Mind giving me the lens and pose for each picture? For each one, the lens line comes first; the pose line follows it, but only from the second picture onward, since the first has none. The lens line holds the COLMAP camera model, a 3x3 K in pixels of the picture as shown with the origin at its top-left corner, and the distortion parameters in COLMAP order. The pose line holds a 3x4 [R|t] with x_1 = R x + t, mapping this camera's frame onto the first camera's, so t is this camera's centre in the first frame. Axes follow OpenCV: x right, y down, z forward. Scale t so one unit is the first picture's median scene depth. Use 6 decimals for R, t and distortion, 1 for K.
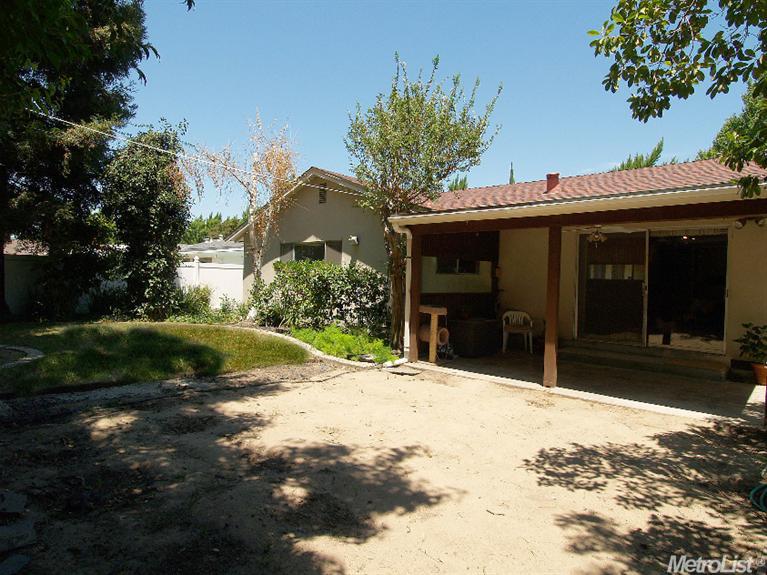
lens RADIAL K [[484.0, 0, 378.9], [0, 484.0, 286.2], [0, 0, 1]] dist [-0.031241, 0.003499]
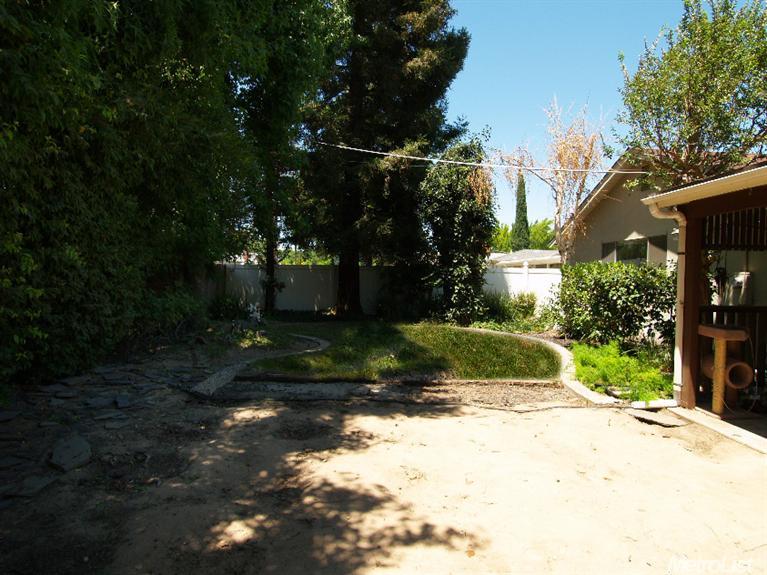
lens RADIAL K [[484.0, 0, 378.9], [0, 484.0, 286.2], [0, 0, 1]] dist [-0.031241, 0.003499]
pose [[0.703879, -0.001428, -0.710318, 0.156432], [-0.007589, 0.999926, -0.009531, -0.001955], [0.710279, 0.012099, 0.703816, 0.145369]]
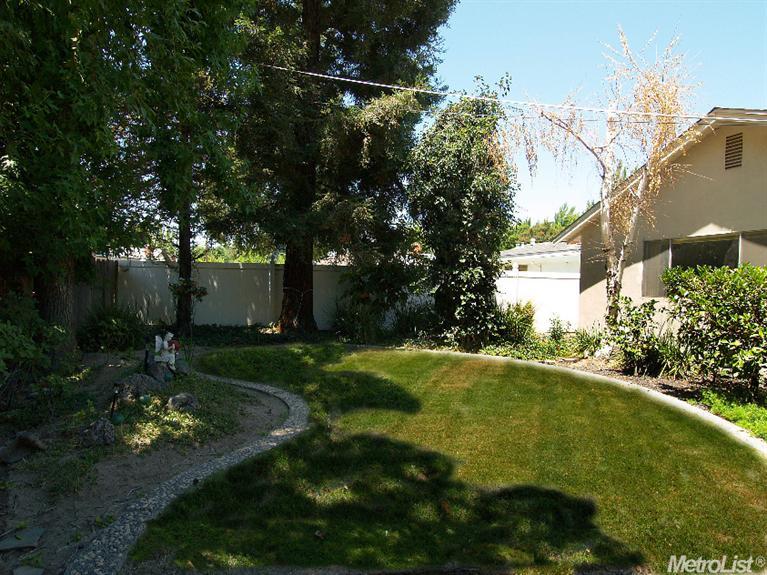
lens RADIAL K [[484.0, 0, 378.9], [0, 484.0, 286.2], [0, 0, 1]] dist [-0.031241, 0.003499]
pose [[0.819392, 0.003993, -0.573220, -0.156705], [-0.012320, 0.999867, -0.010646, -0.019190], [0.573102, 0.015786, 0.819332, 0.322231]]
